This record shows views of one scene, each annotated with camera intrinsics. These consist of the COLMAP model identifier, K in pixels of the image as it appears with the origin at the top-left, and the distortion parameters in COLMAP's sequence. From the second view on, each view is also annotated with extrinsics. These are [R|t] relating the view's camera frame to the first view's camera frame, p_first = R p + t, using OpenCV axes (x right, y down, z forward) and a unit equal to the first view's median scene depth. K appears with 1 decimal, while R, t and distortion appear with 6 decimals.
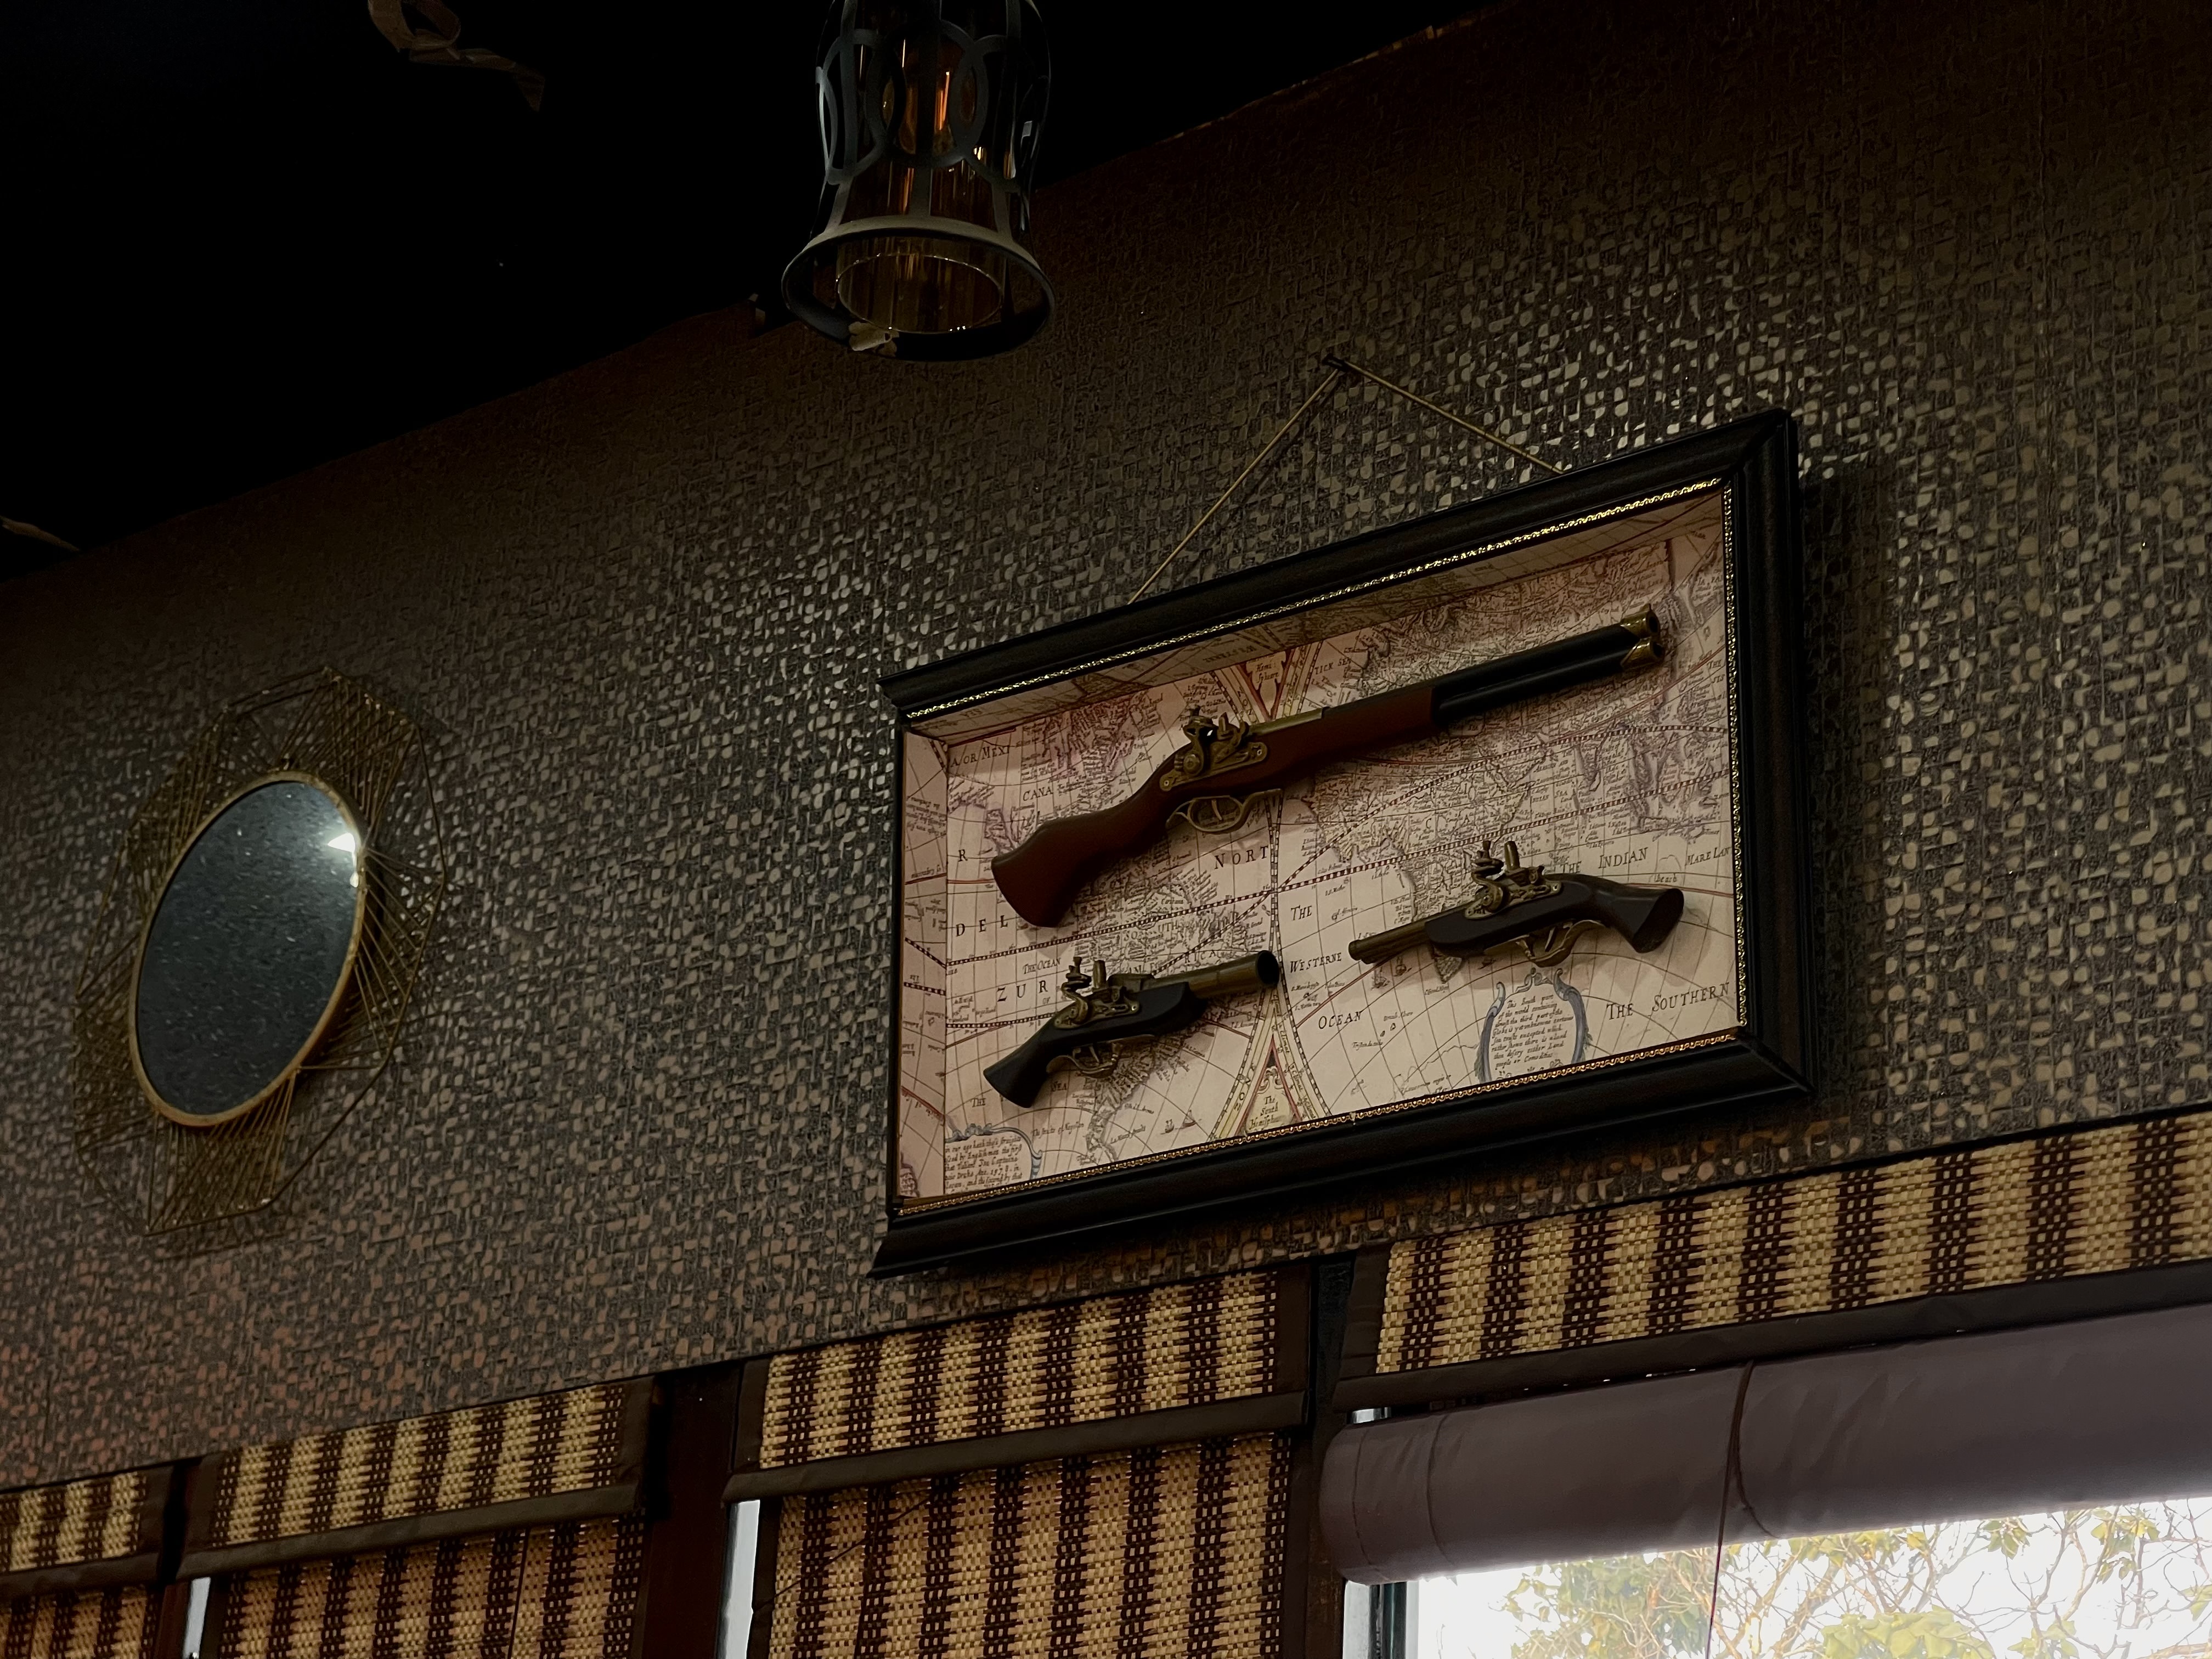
lens RADIAL K [[4051.9, 0, 1161.6], [0, 4051.9, 808.1], [0, 0, 1]] dist [0.168141, 0.000000]
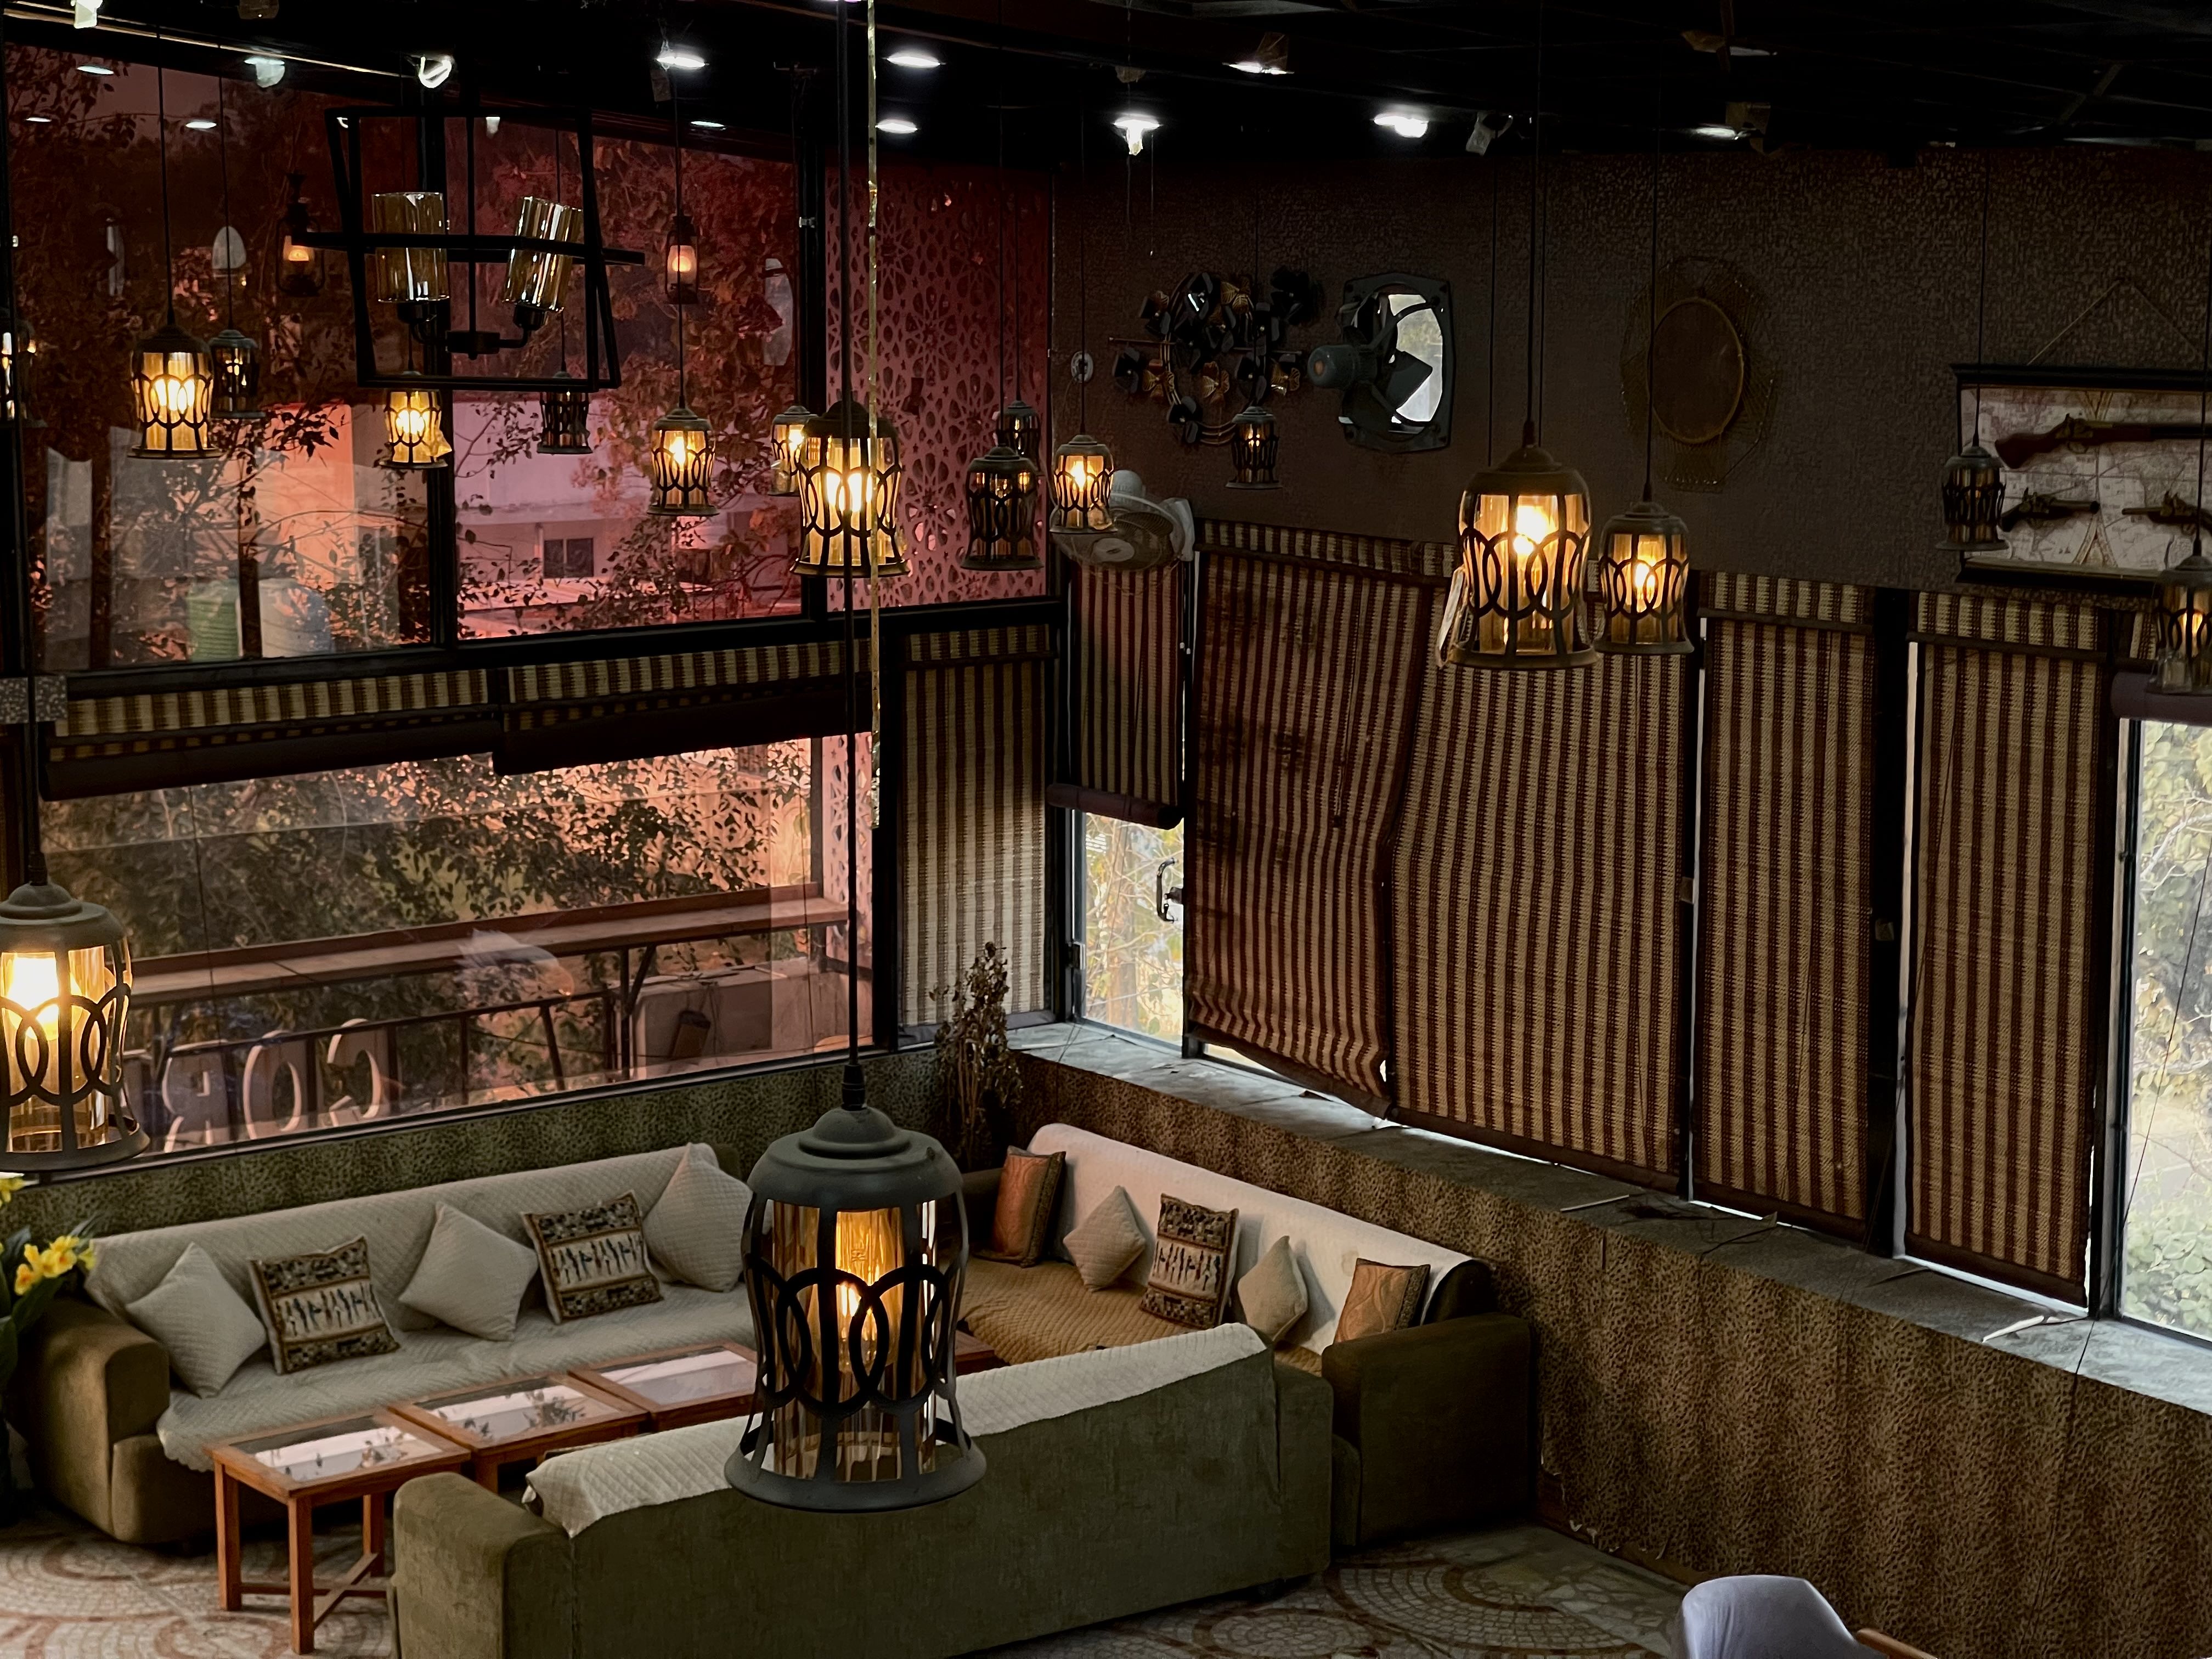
lens RADIAL K [[4051.9, 0, 1107.7], [0, 4051.9, 791.2], [0, 0, 1]] dist [0.168141, 0.000000]
pose [[0.966508, -0.010851, -0.256406, 0.091378], [0.136709, 0.867318, 0.478613, -1.264882], [0.217192, -0.497636, 0.839754, -1.696368]]
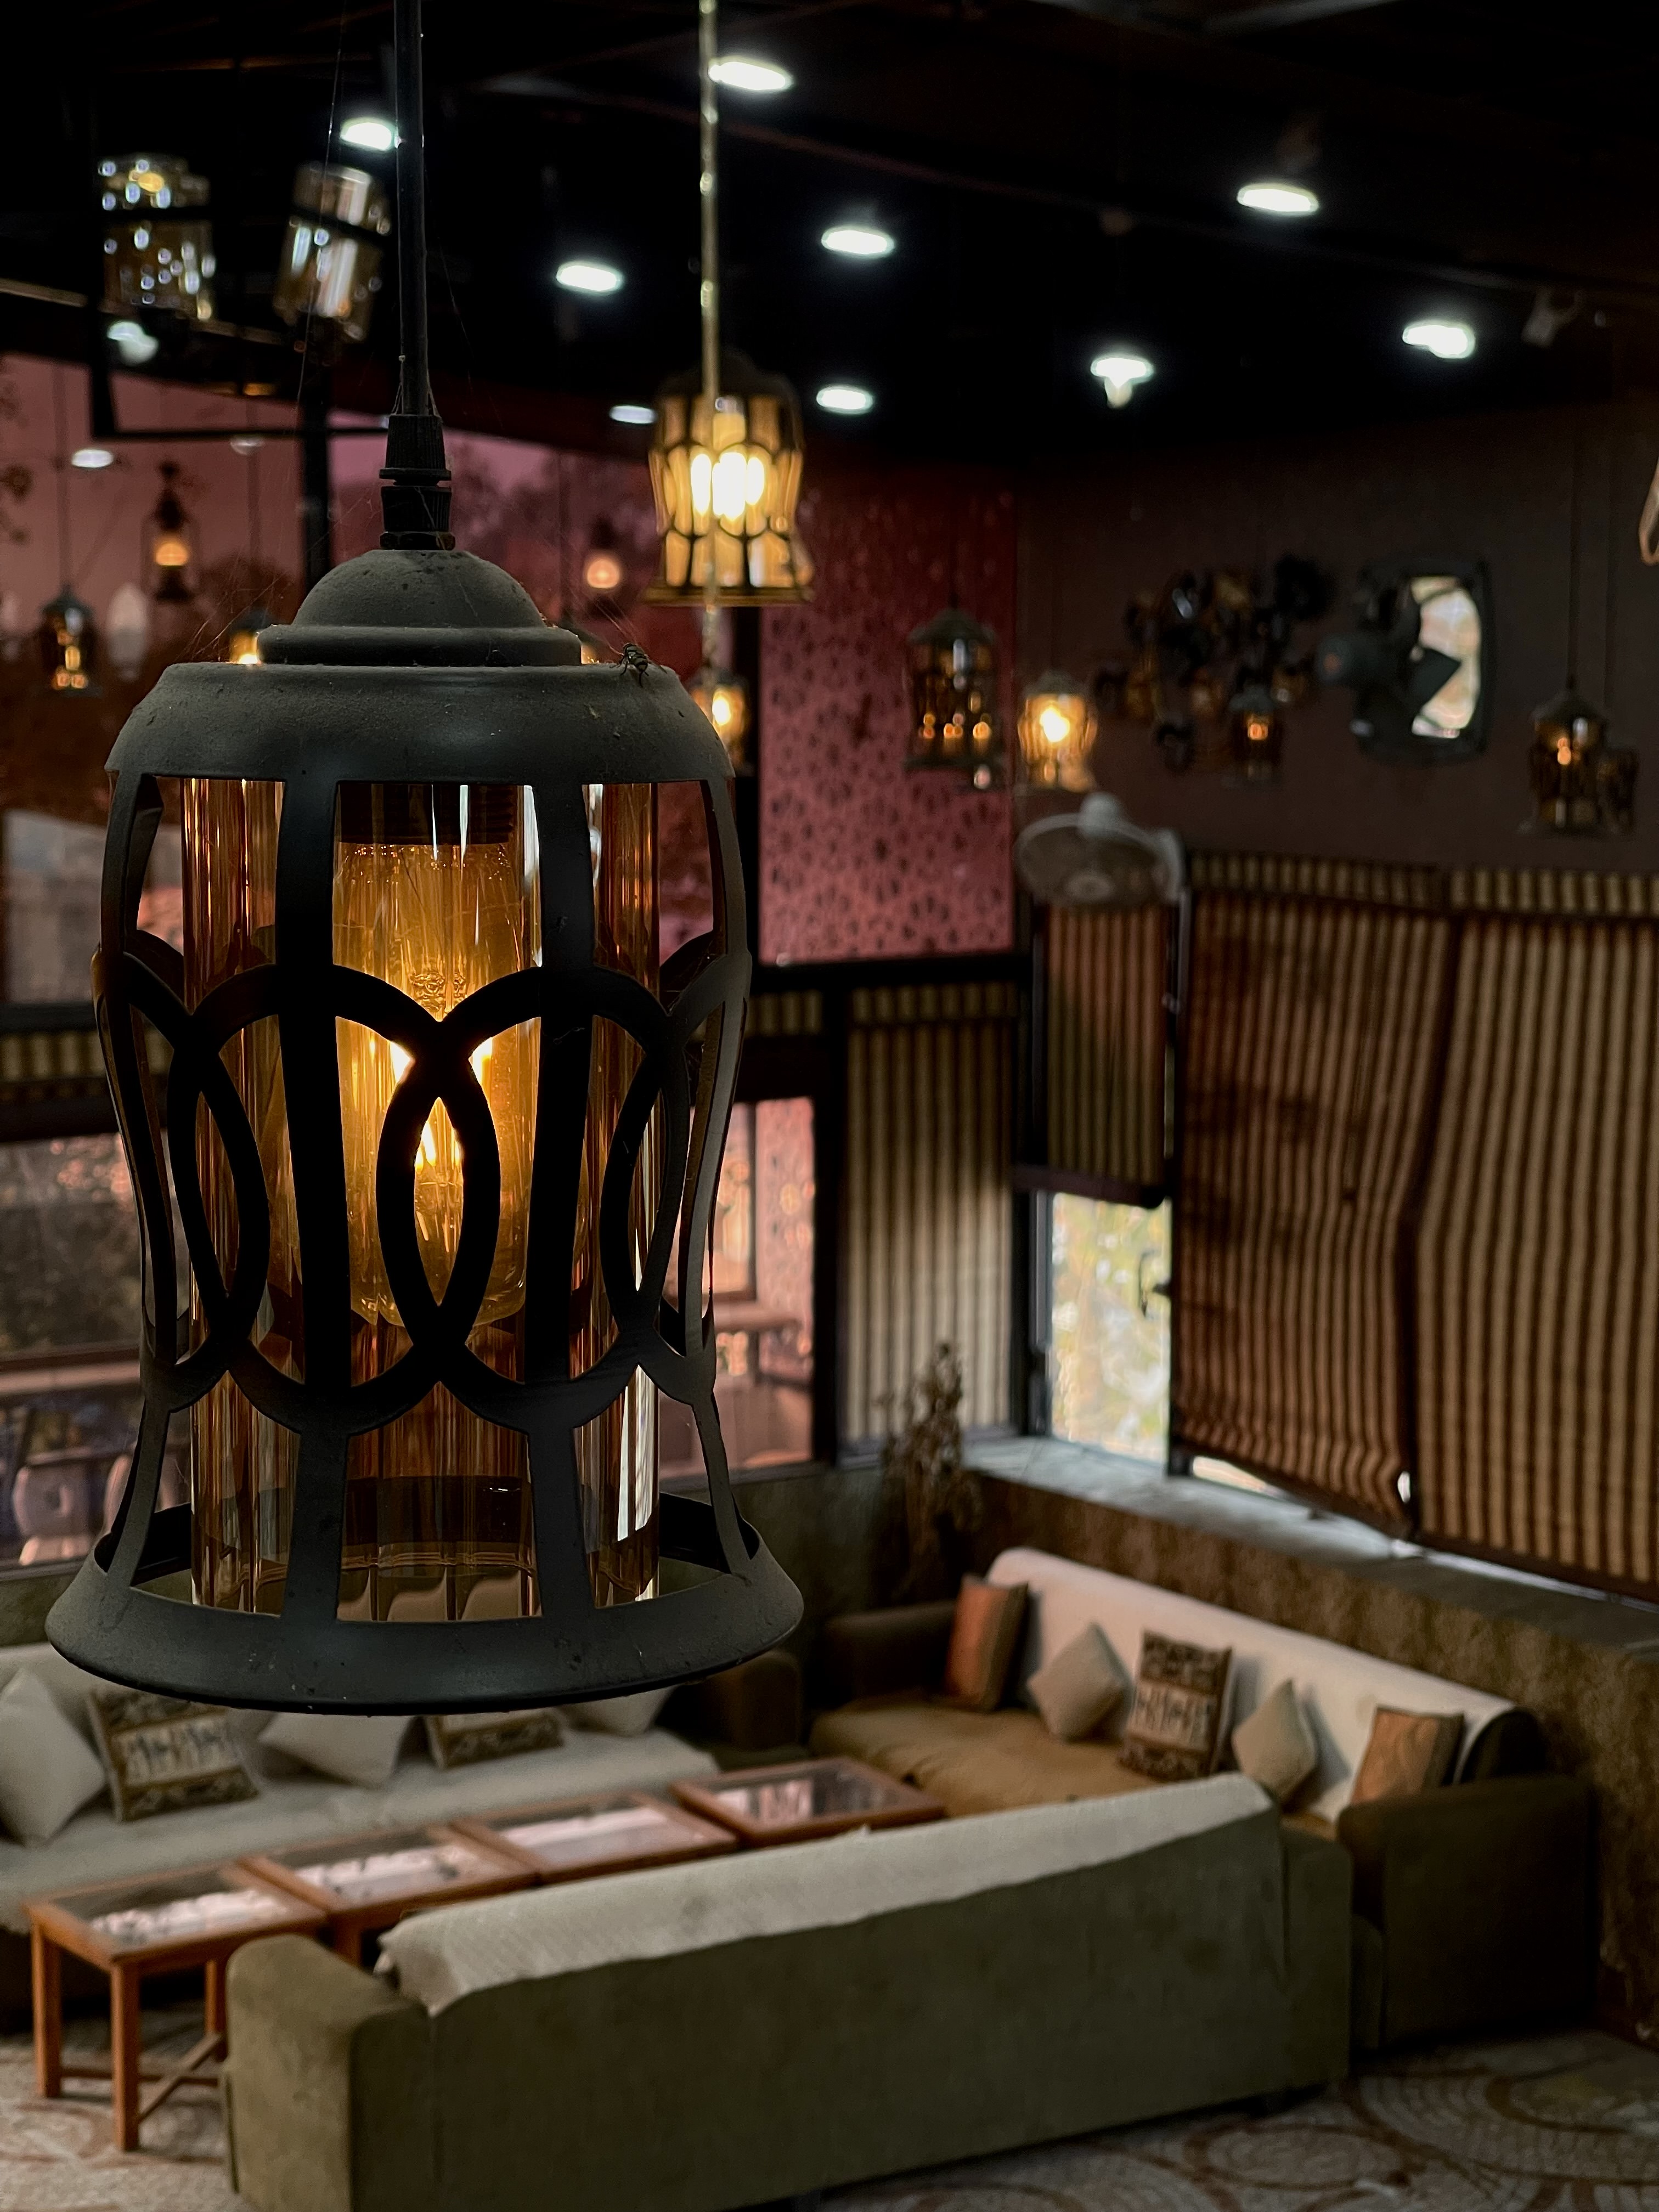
lens RADIAL K [[4051.9, 0, 836.5], [0, 4051.9, 1121.0], [0, 0, 1]] dist [0.168141, 0.000000]
pose [[0.949990, -0.017155, -0.311809, -0.039536], [0.158121, 0.887453, 0.432925, -0.944988], [0.269289, -0.460579, 0.845784, -1.340750]]
